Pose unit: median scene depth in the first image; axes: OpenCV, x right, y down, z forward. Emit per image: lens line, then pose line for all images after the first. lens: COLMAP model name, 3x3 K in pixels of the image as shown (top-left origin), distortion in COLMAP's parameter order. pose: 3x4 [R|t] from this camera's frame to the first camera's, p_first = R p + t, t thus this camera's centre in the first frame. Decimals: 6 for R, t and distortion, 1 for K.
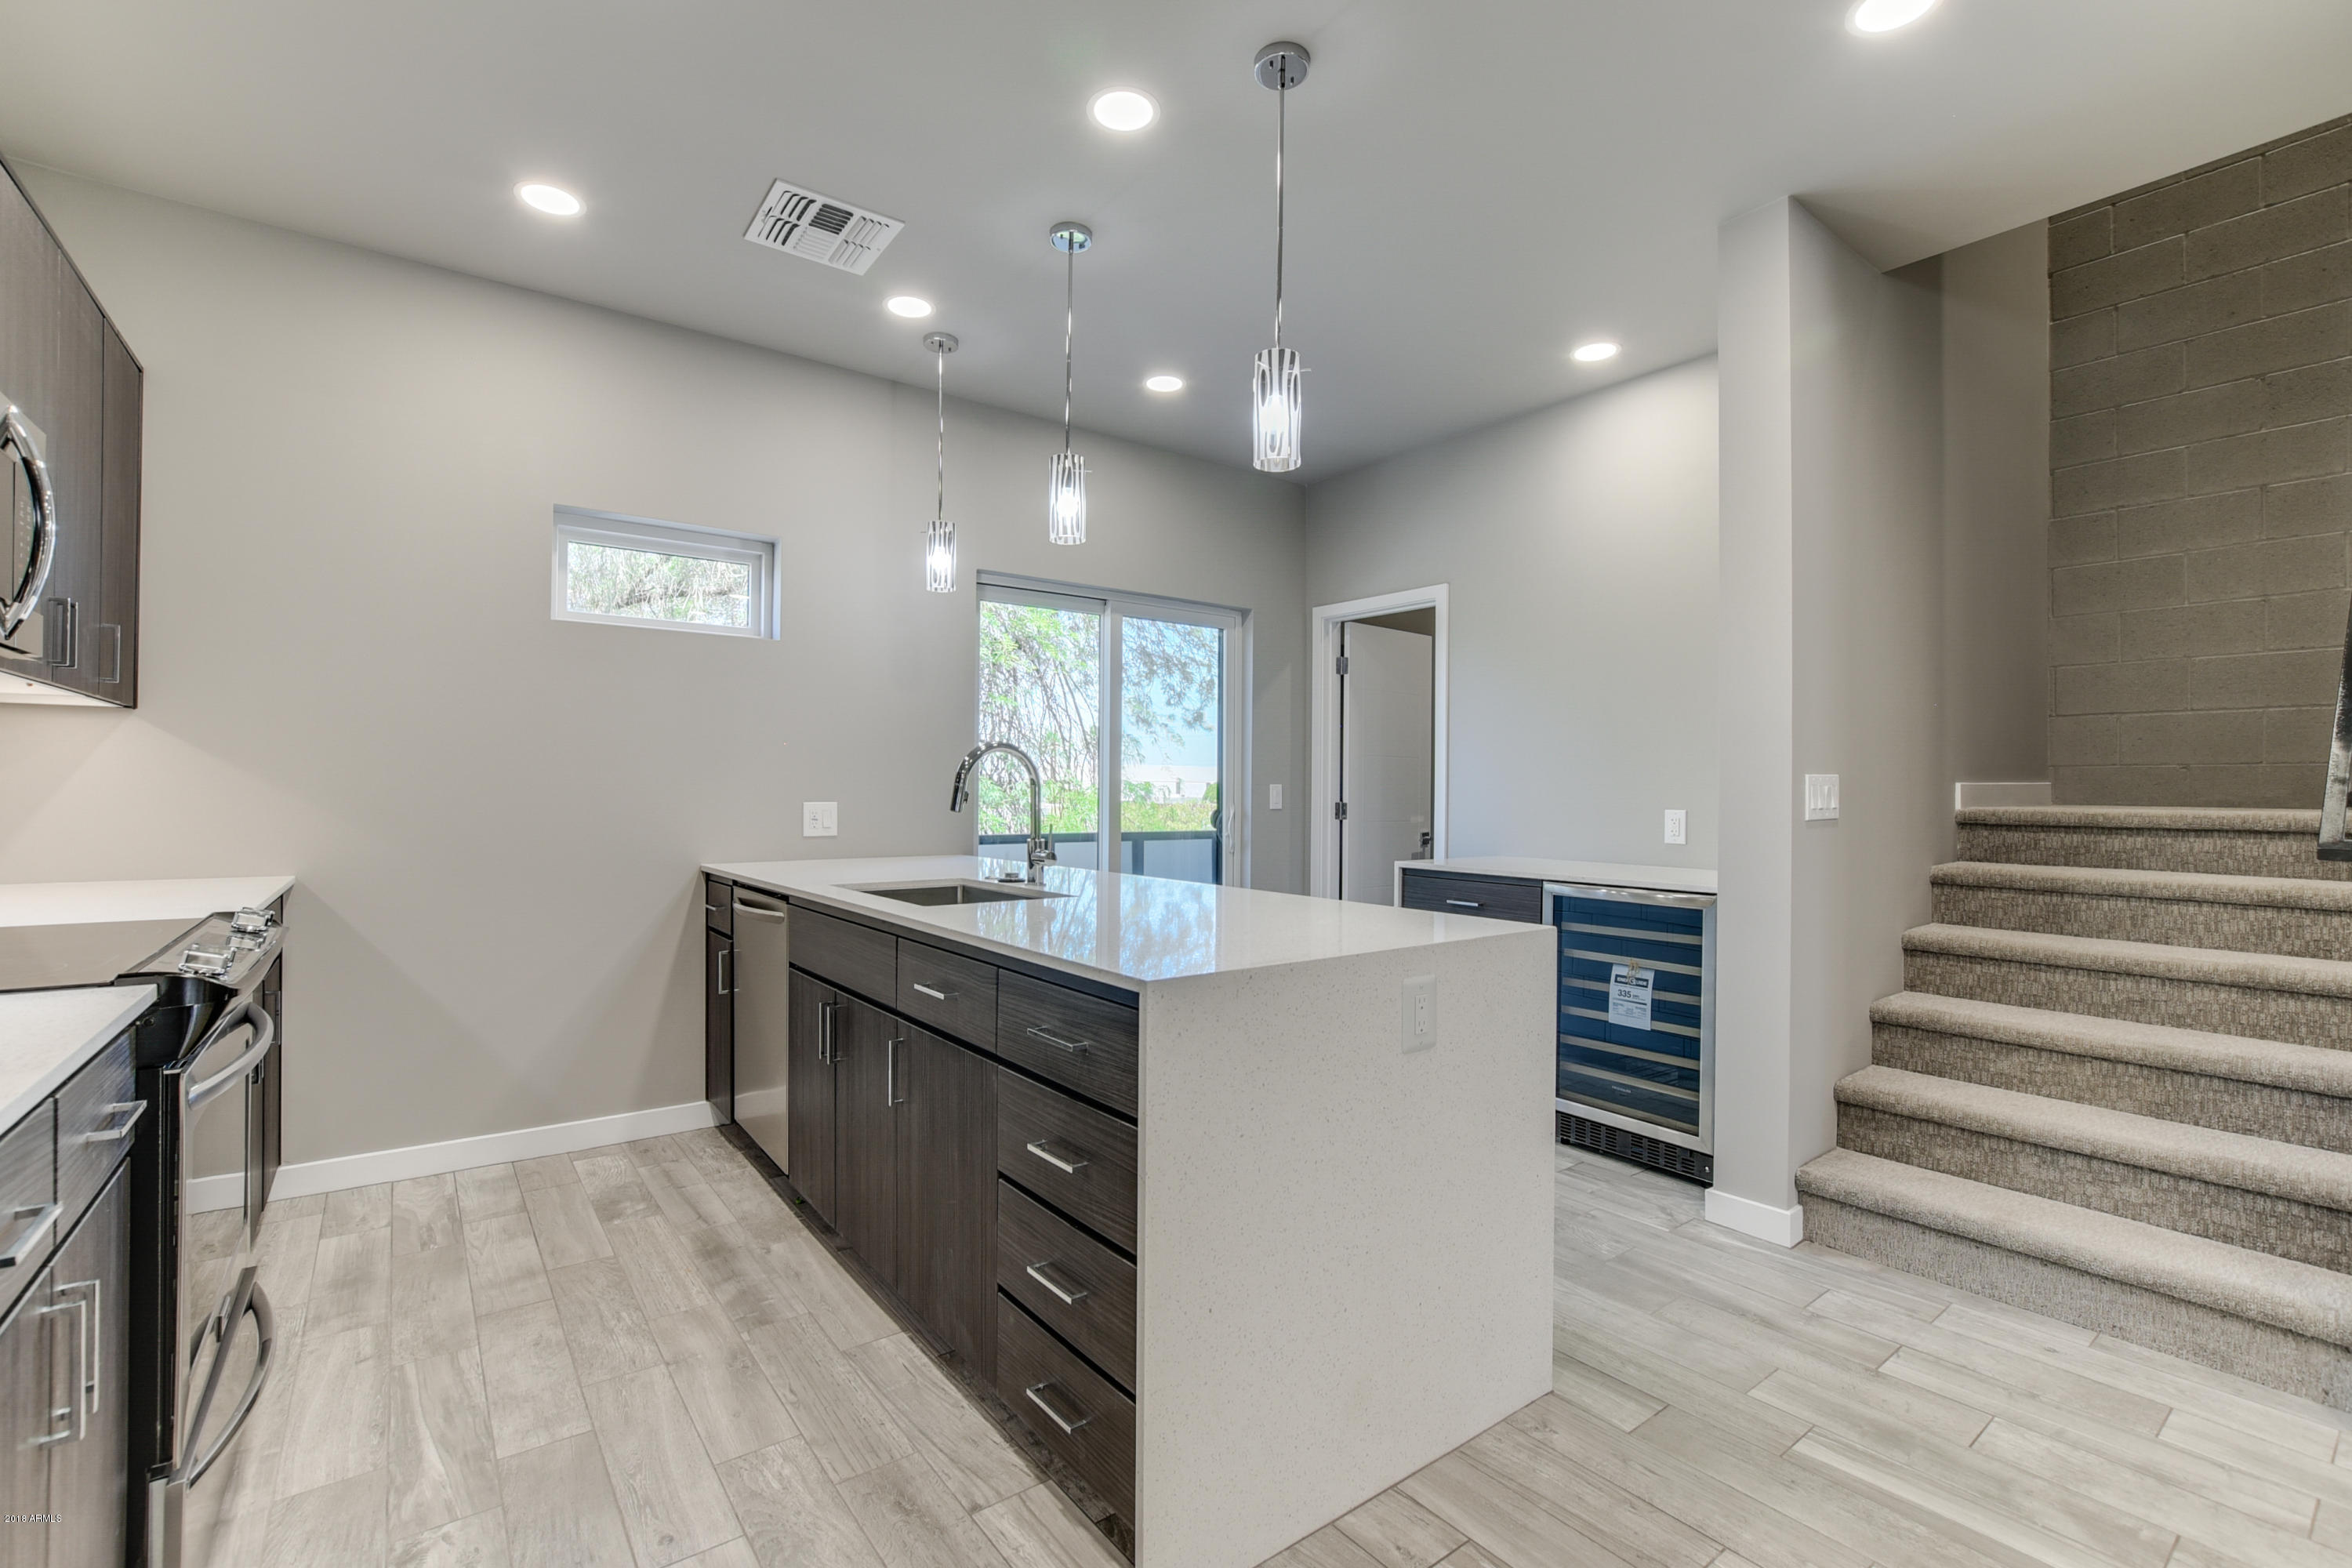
lens RADIAL K [[1028.8, 0, 1179.2], [0, 1028.8, 781.0], [0, 0, 1]] dist [-0.019456, 0.001375]
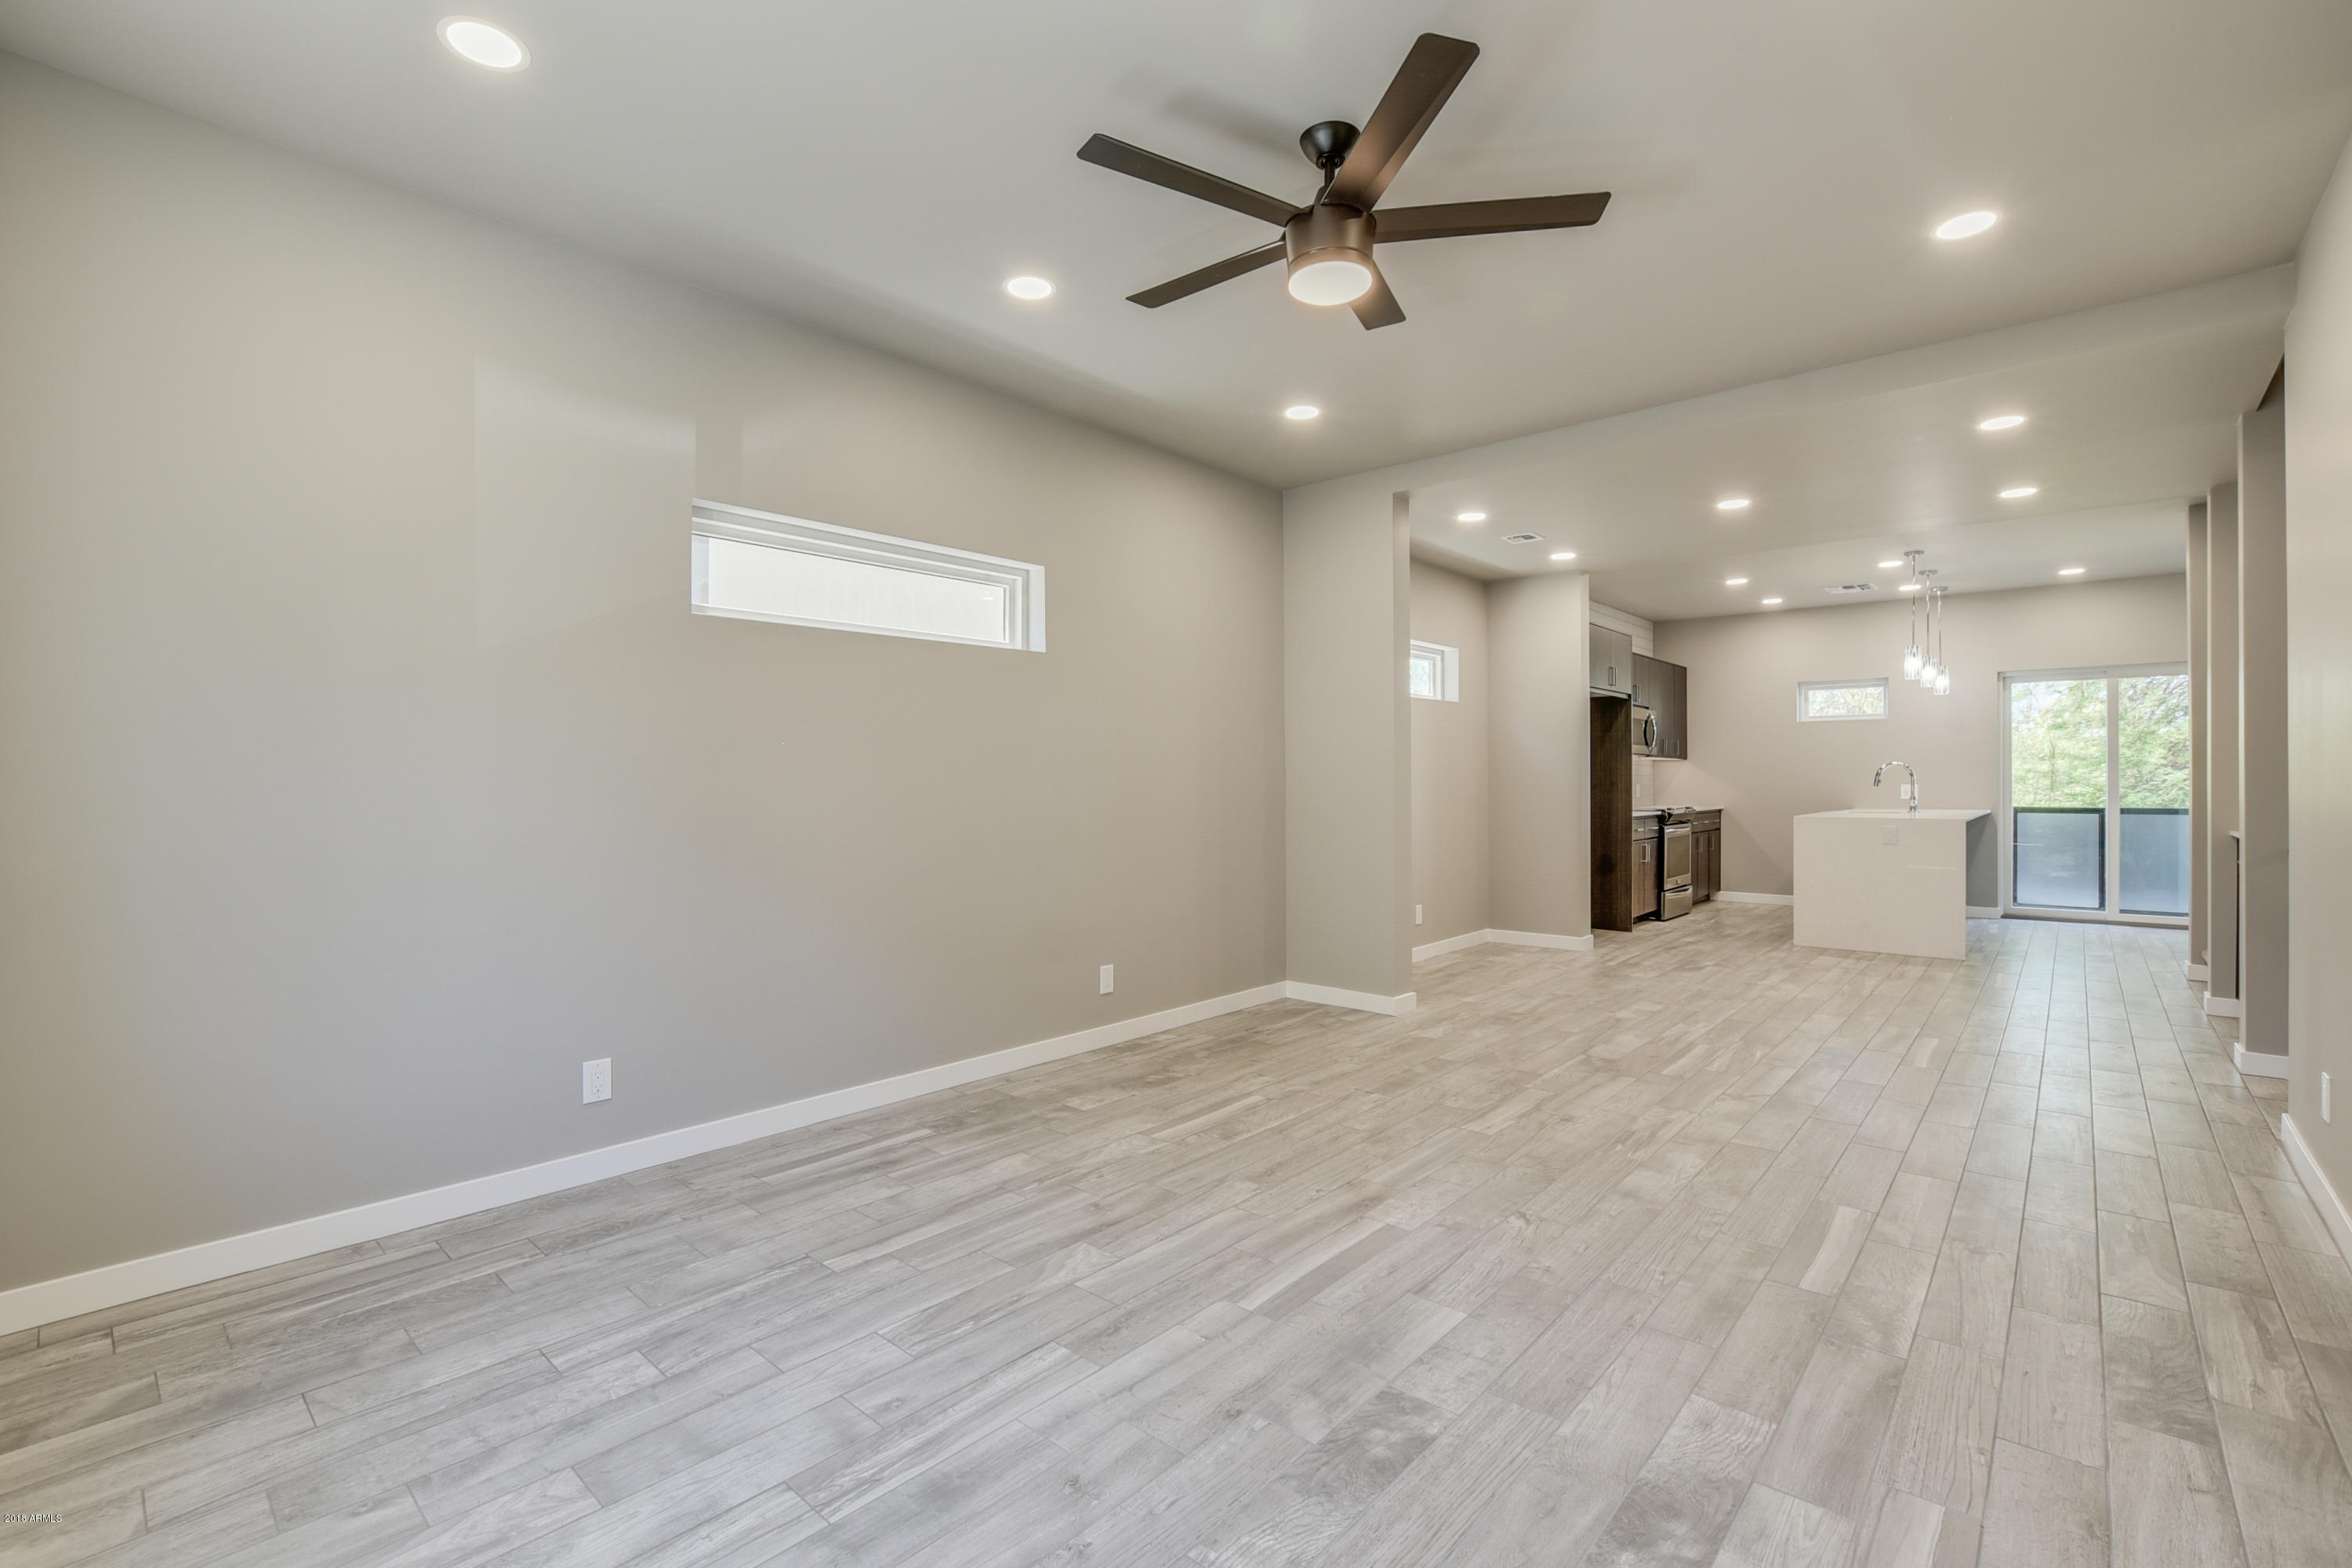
lens RADIAL K [[1028.8, 0, 1177.2], [0, 1028.8, 768.4], [0, 0, 1]] dist [-0.019456, 0.001375]
pose [[0.202661, -0.019580, -0.979053, 1.714941], [0.012707, 0.999768, -0.017364, 0.002014], [0.979166, -0.008921, 0.202863, -1.198513]]
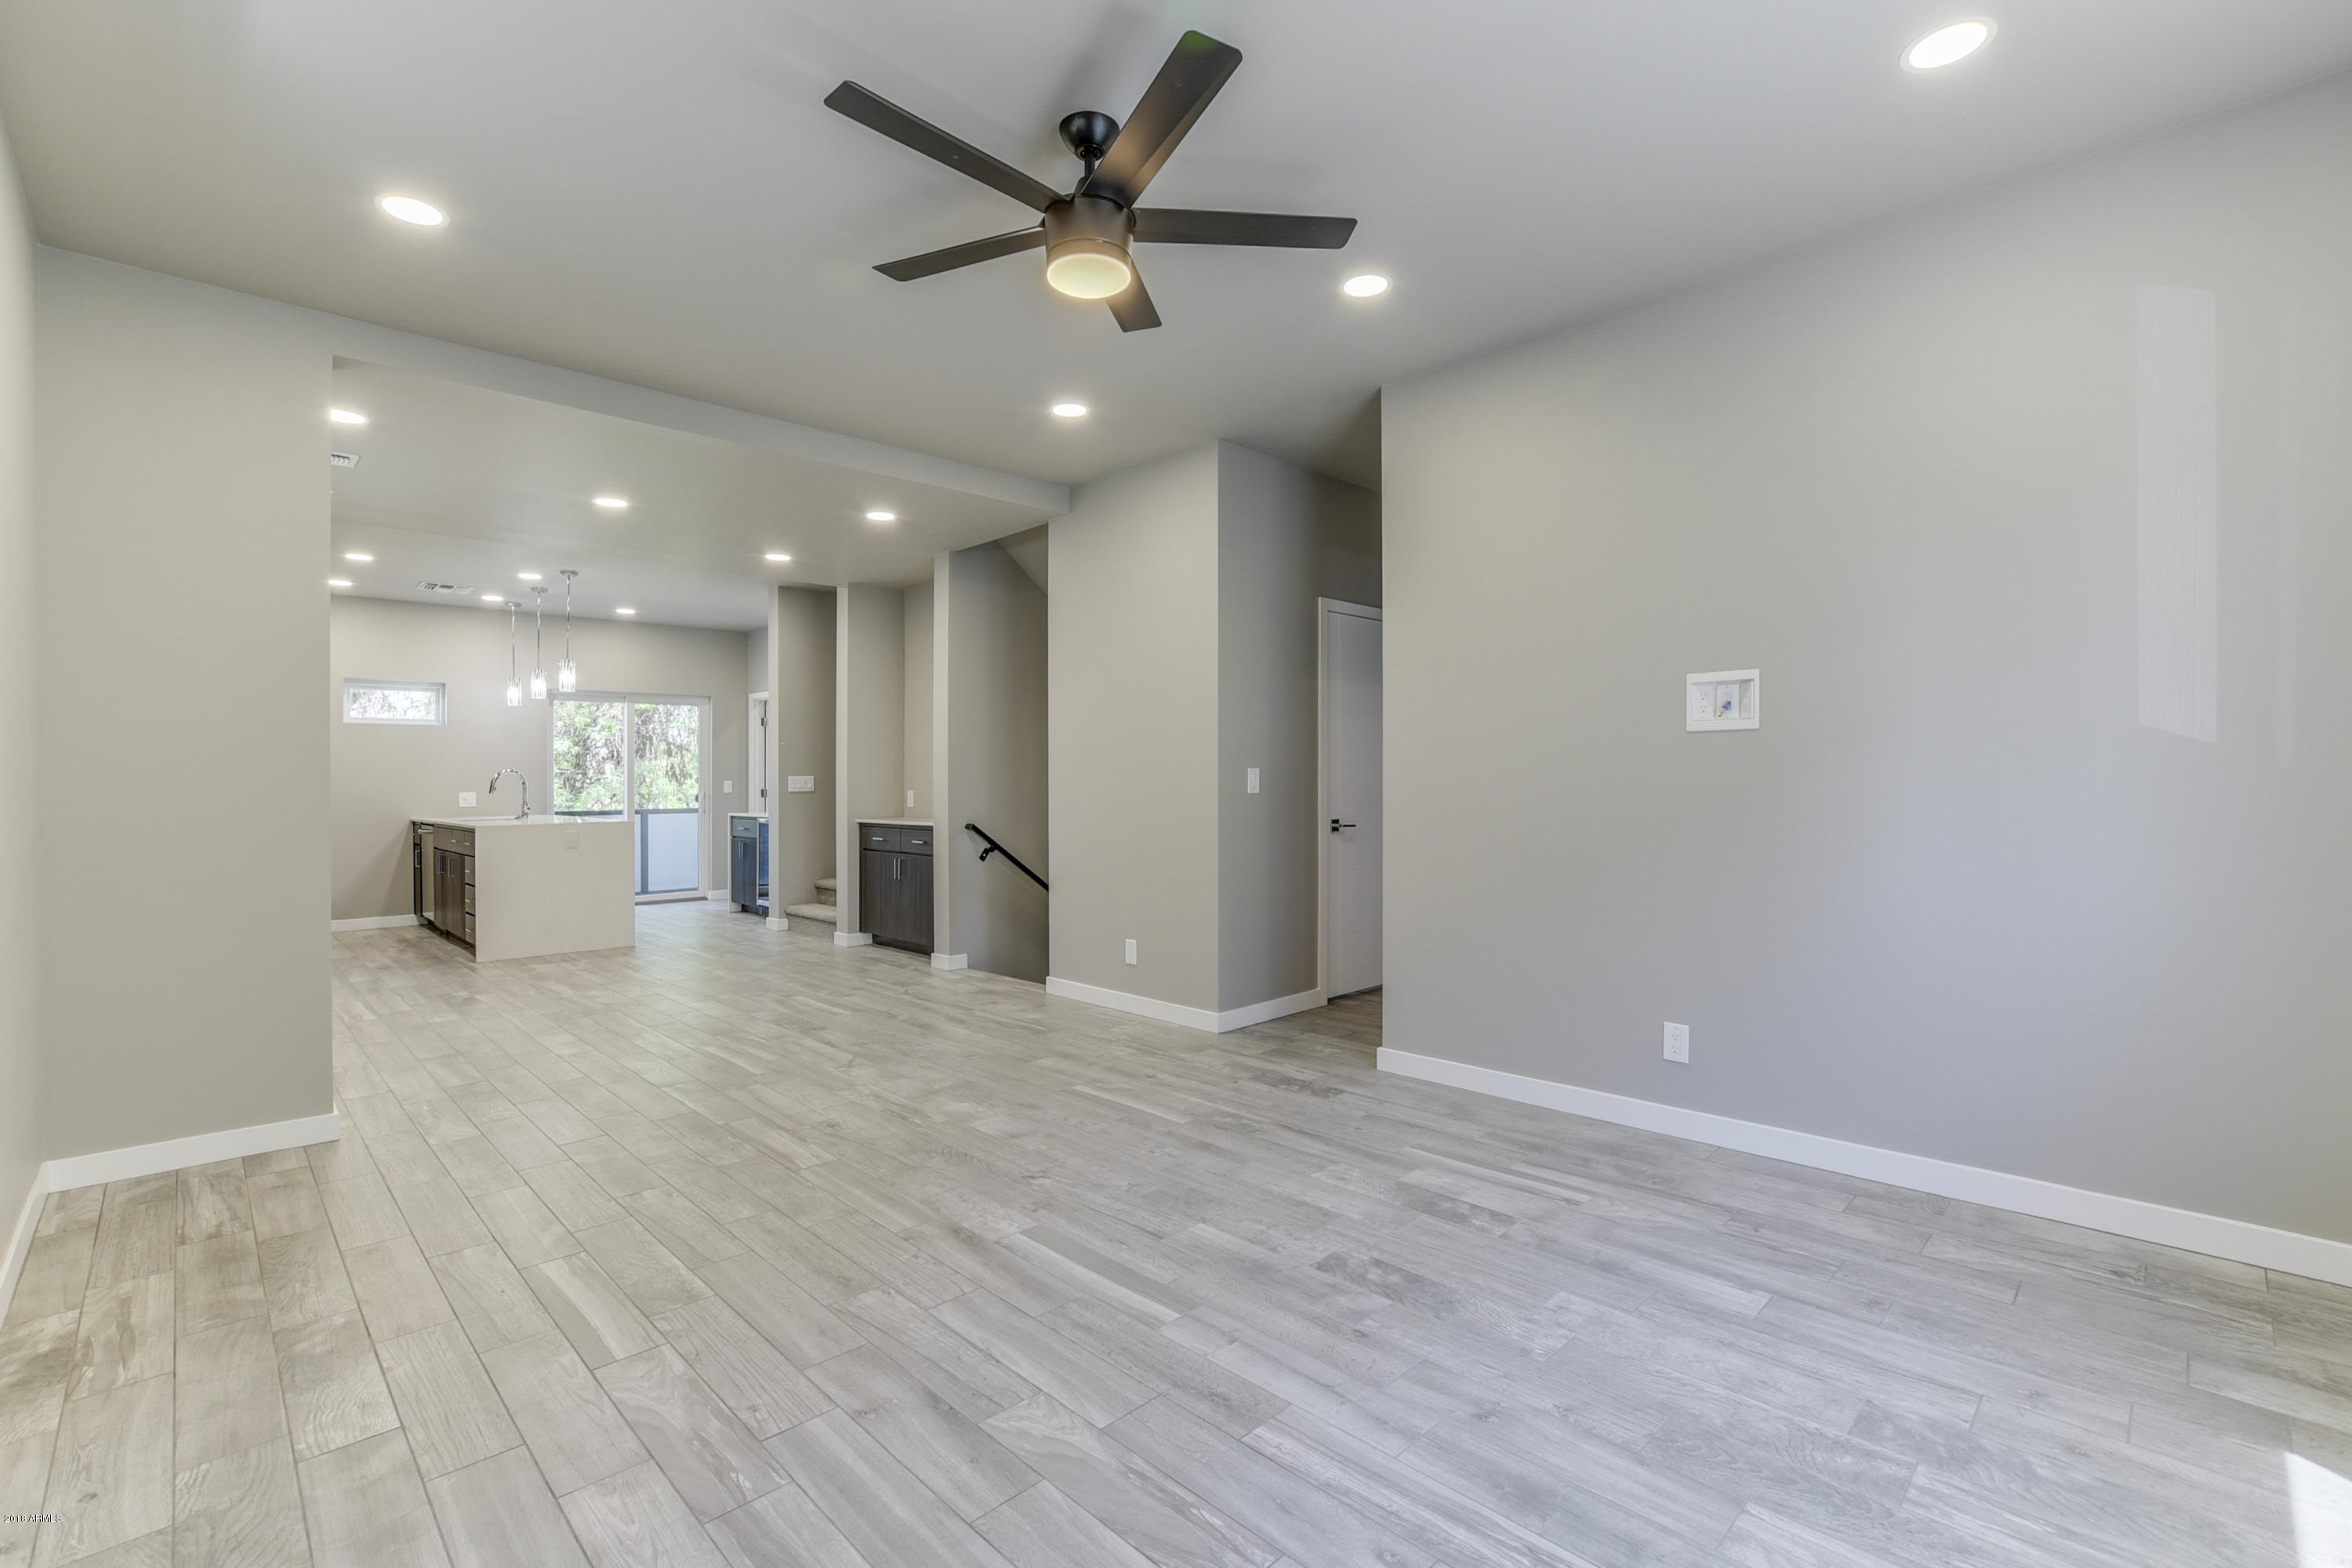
lens RADIAL K [[1028.8, 0, 1168.4], [0, 1028.8, 772.3], [0, 0, 1]] dist [-0.019456, 0.001375]
pose [[0.991543, -0.012342, 0.129194, 1.014075], [0.012574, 0.999920, -0.000980, -0.003477], [-0.129171, 0.002596, 0.991619, -1.646010]]
